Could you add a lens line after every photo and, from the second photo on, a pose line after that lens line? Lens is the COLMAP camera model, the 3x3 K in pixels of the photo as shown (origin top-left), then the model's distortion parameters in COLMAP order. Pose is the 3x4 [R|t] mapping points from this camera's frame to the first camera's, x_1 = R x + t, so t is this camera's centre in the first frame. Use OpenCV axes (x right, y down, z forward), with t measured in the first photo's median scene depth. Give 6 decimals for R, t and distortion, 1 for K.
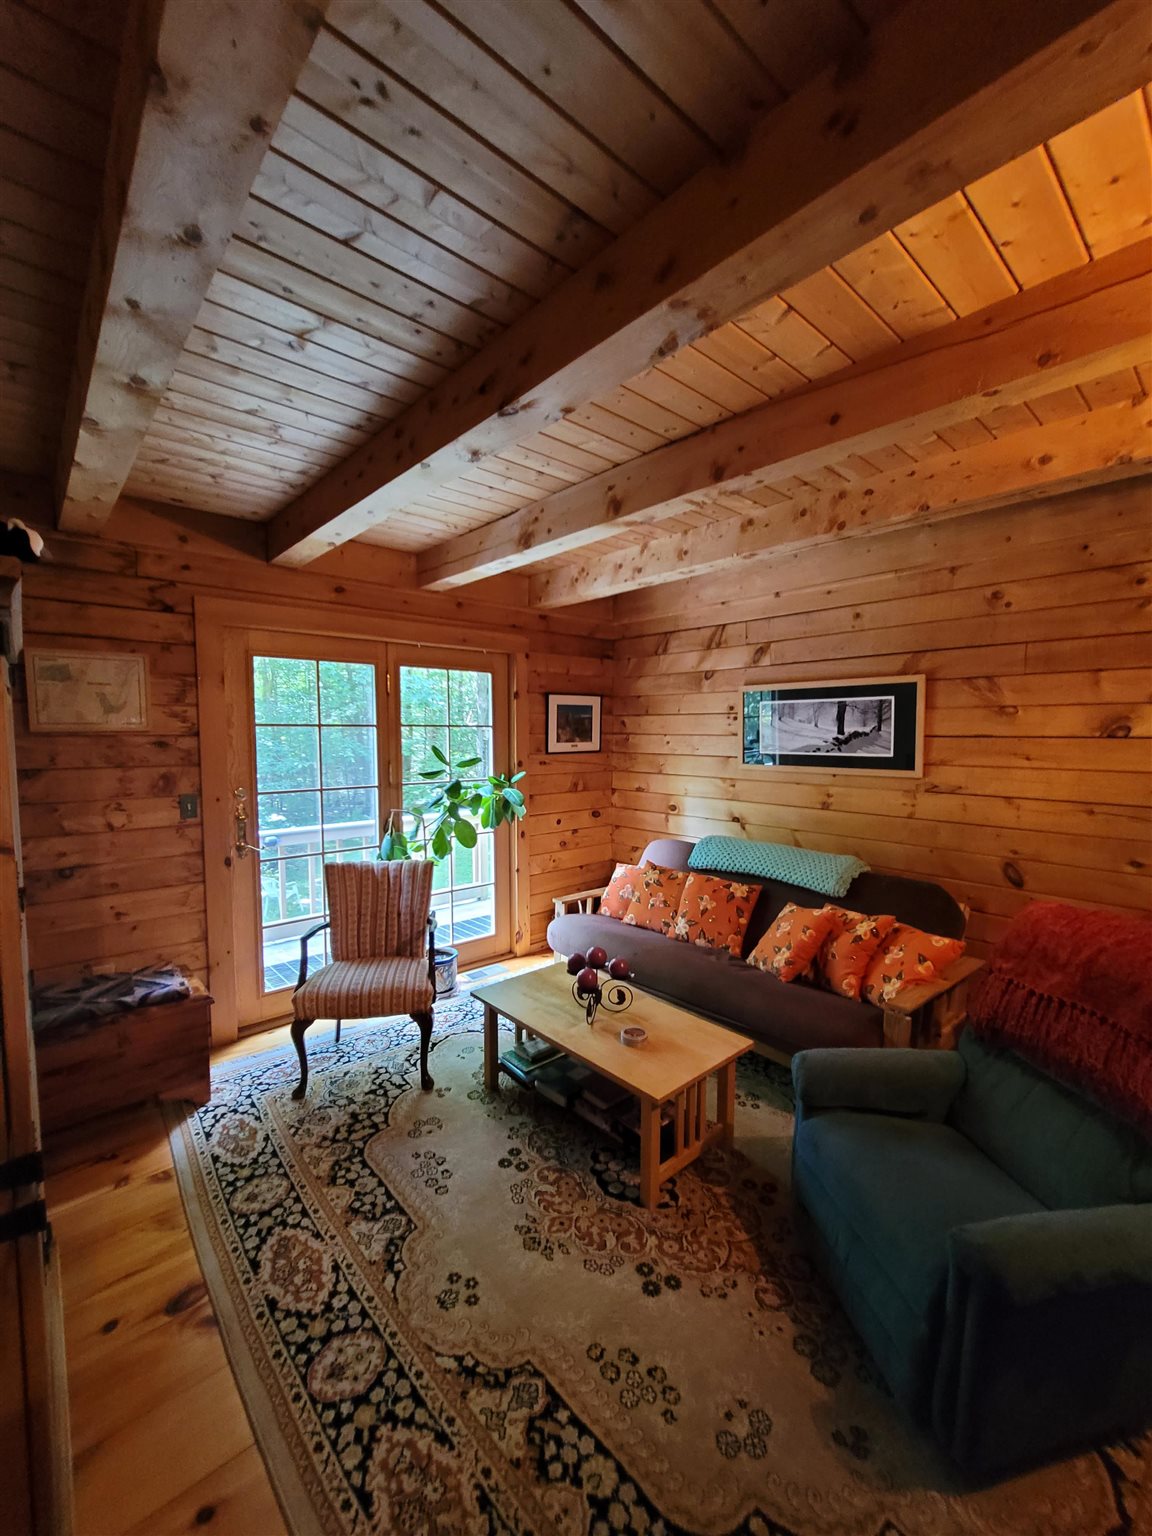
lens RADIAL K [[624.5, 0, 571.3], [0, 624.5, 773.2], [0, 0, 1]] dist [-0.009329, 0.002767]
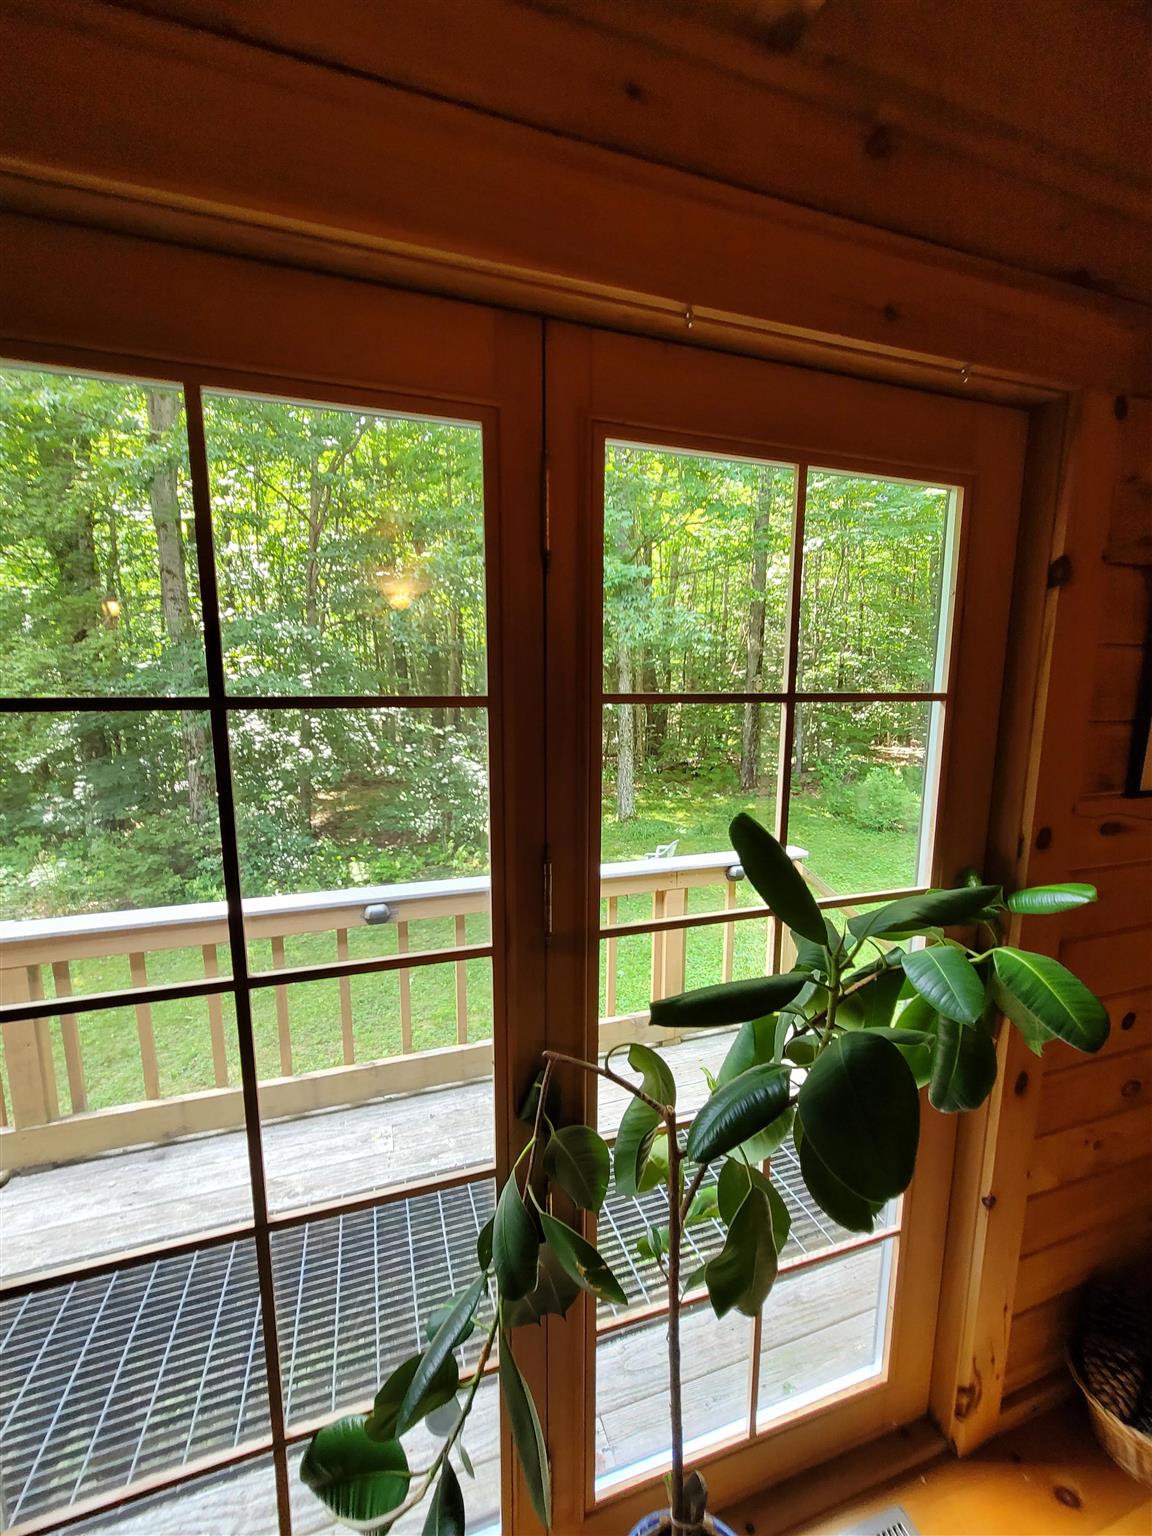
lens RADIAL K [[624.5, 0, 571.3], [0, 624.5, 773.2], [0, 0, 1]] dist [-0.009329, 0.002767]
pose [[0.919218, 0.062862, -0.388698, -0.166368], [-0.030931, 0.995651, 0.087875, -0.060176], [0.392532, -0.068754, 0.917165, 0.683861]]
